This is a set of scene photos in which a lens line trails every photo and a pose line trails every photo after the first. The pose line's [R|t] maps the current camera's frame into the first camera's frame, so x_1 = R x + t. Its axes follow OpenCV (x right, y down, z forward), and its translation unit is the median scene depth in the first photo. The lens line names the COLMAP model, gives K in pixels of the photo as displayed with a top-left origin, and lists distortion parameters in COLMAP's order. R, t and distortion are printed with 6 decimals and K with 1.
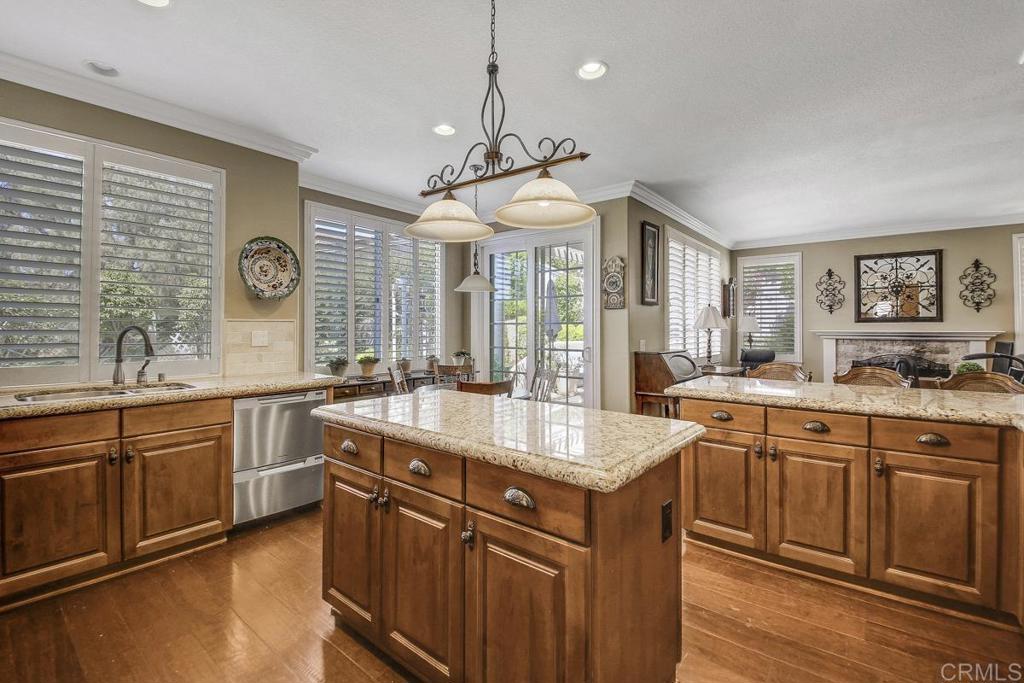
lens RADIAL K [[456.4, 0, 514.5], [0, 456.4, 325.9], [0, 0, 1]] dist [-0.021808, -0.000400]
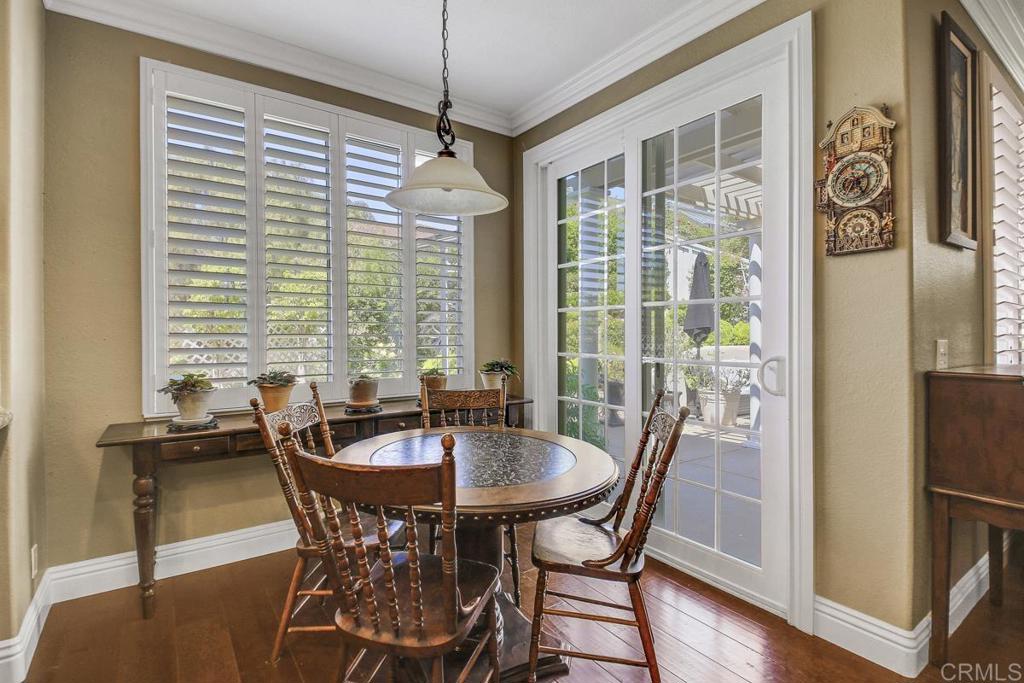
lens RADIAL K [[481.8, 0, 507.1], [0, 481.8, 338.0], [0, 0, 1]] dist [-0.011280, -0.000752]
pose [[0.955904, -0.000055, -0.293680, 0.063763], [0.002475, 0.999966, 0.007867, 0.027348], [0.293669, -0.008247, 0.955872, 0.561655]]
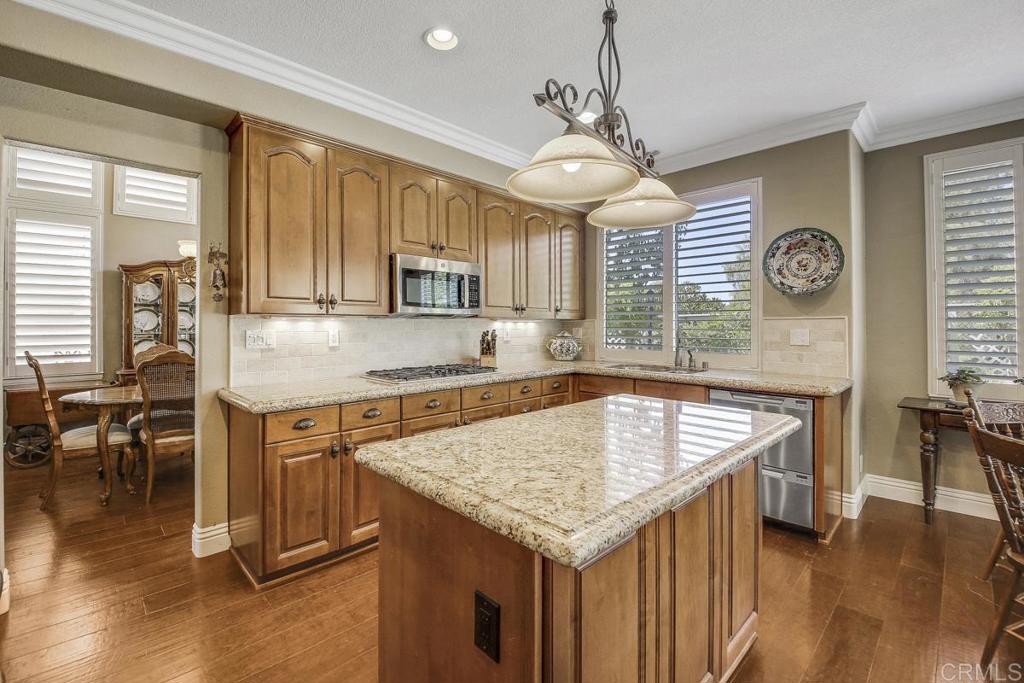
lens RADIAL K [[438.5, 0, 509.5], [0, 438.5, 326.0], [0, 0, 1]] dist [0.015265, -0.014708]
pose [[-0.149391, 0.001320, -0.988777, 0.322413], [0.007739, 0.999970, 0.000166, -0.000156], [0.988748, -0.007627, -0.149397, 0.387926]]
